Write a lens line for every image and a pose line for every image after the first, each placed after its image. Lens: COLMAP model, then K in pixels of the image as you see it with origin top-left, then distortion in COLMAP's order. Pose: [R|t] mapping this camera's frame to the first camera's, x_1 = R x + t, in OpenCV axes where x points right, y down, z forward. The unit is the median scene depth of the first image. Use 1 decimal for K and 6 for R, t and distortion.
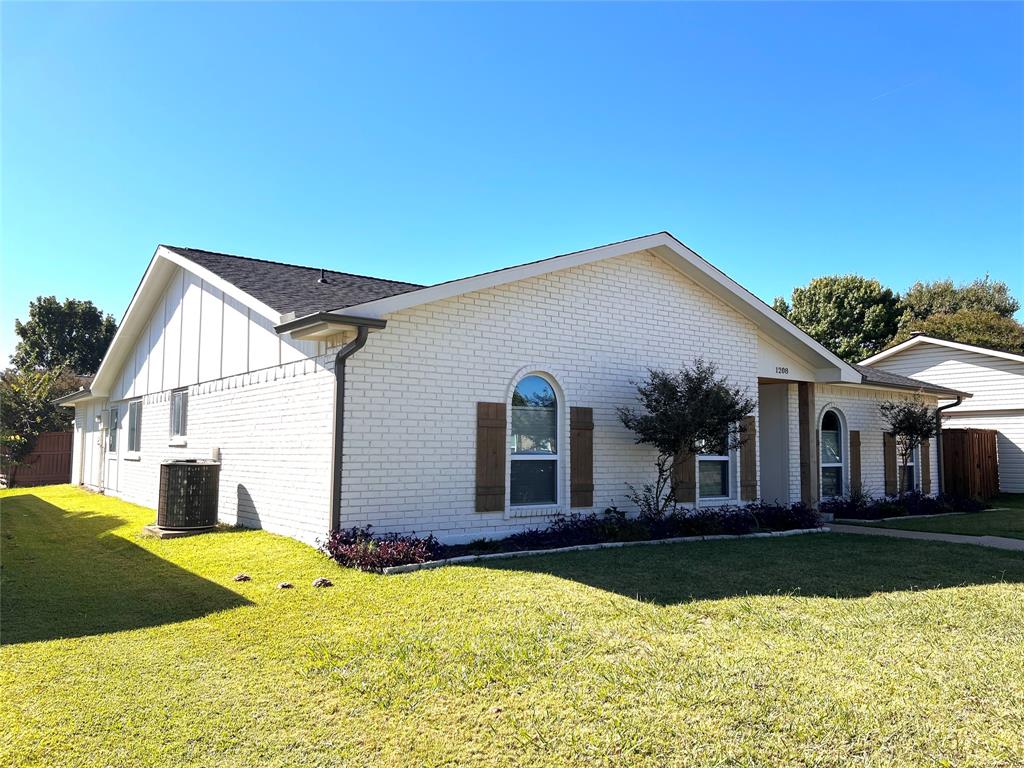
lens RADIAL K [[782.7, 0, 512.1], [0, 782.7, 384.8], [0, 0, 1]] dist [0.036791, -0.048297]
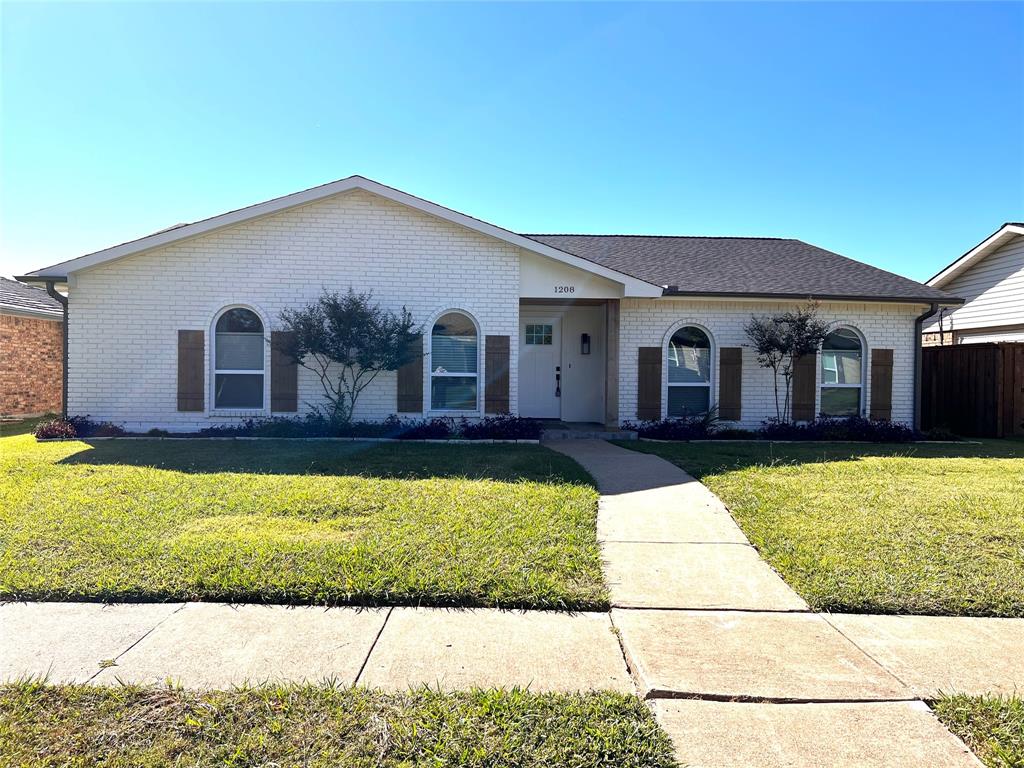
lens RADIAL K [[782.7, 0, 513.2], [0, 782.7, 385.5], [0, 0, 1]] dist [0.036791, -0.048297]
pose [[0.853100, 0.006508, -0.521708, 1.097289], [0.039208, 0.996295, 0.076542, 0.034303], [0.520273, -0.085754, 0.849684, 0.136344]]
